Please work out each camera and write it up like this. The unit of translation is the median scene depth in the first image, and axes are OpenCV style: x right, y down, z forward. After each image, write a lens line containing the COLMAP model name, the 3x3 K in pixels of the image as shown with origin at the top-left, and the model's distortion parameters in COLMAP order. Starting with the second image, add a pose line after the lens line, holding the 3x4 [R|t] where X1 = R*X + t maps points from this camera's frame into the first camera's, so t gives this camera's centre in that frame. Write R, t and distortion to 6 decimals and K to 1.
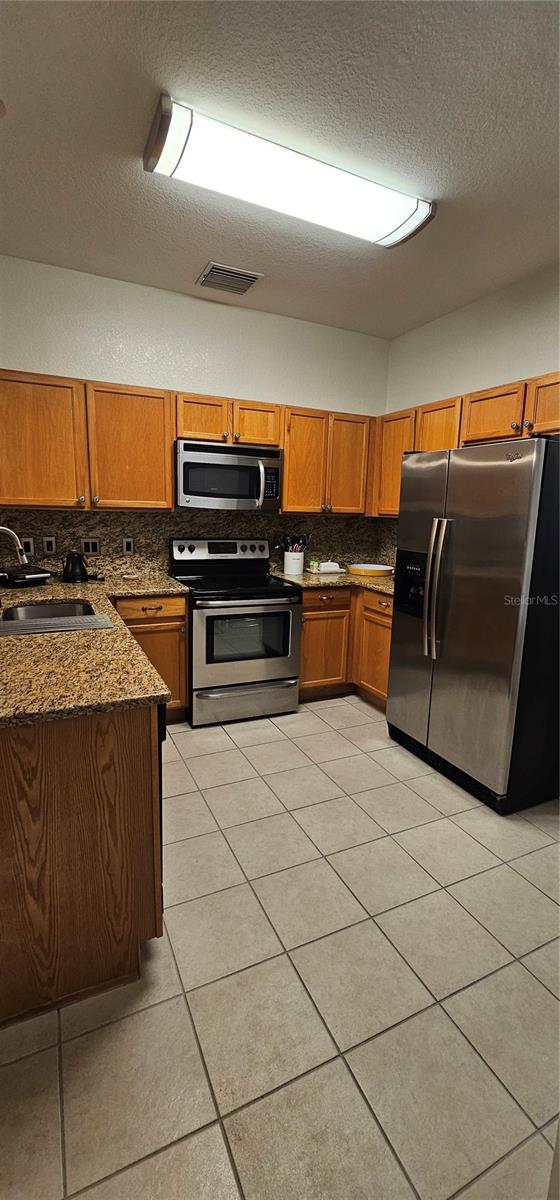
lens RADIAL K [[492.1, 0, 283.1], [0, 492.1, 599.9], [0, 0, 1]] dist [-0.004012, -0.000066]
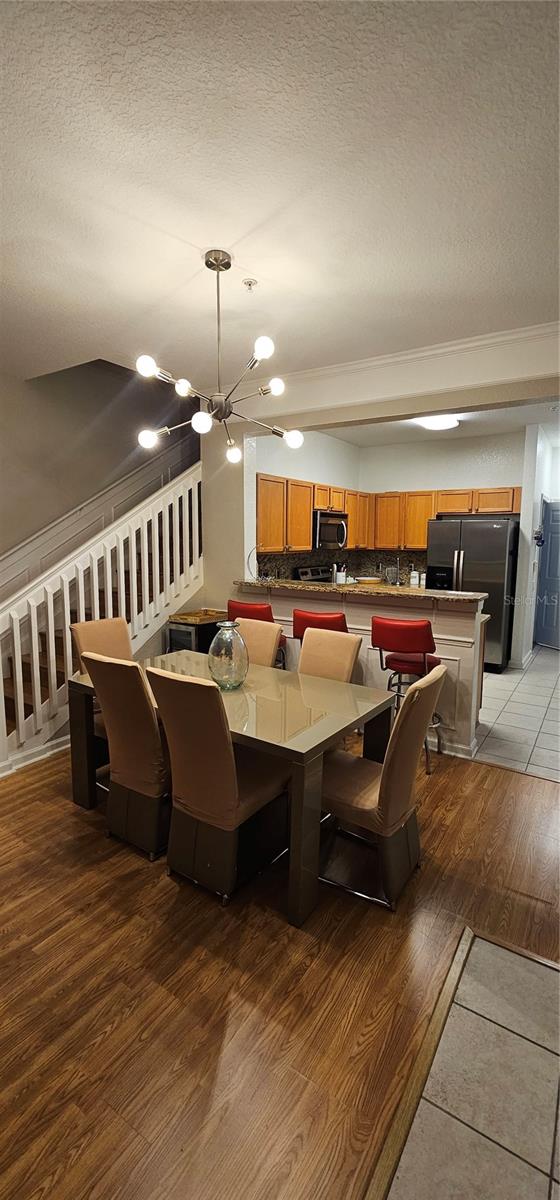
lens RADIAL K [[492.1, 0, 281.7], [0, 492.1, 596.1], [0, 0, 1]] dist [-0.004012, -0.000066]
pose [[0.860971, -0.084063, 0.501659, -1.175860], [0.110103, 0.993667, -0.022455, -0.001697], [-0.496594, 0.074567, 0.864774, -0.400515]]
